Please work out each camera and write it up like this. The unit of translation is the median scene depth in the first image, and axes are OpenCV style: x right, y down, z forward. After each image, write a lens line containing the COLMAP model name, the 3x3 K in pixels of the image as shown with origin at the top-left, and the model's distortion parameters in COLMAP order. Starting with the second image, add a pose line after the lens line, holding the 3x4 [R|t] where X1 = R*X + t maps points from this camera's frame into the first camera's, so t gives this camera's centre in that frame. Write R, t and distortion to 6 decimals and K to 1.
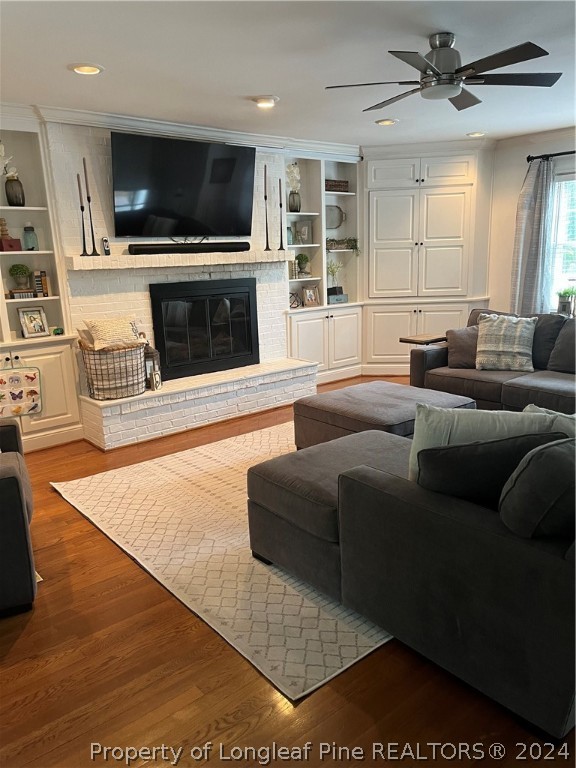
lens RADIAL K [[581.5, 0, 292.6], [0, 581.5, 382.7], [0, 0, 1]] dist [0.039969, -0.025177]
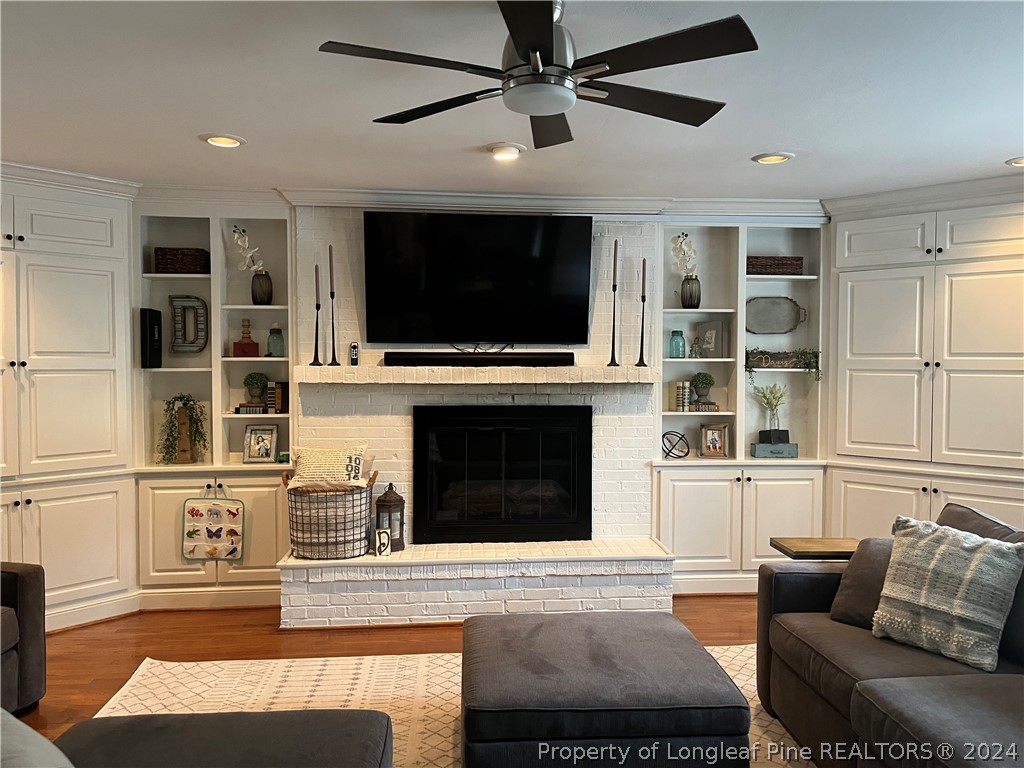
lens RADIAL K [[775.4, 0, 511.1], [0, 775.4, 387.1], [0, 0, 1]] dist [0.039969, -0.025177]
pose [[0.822151, 0.053790, -0.566722, 0.402517], [-0.154416, 0.979274, -0.131065, -0.085499], [0.547926, 0.195266, 0.813417, 0.283308]]
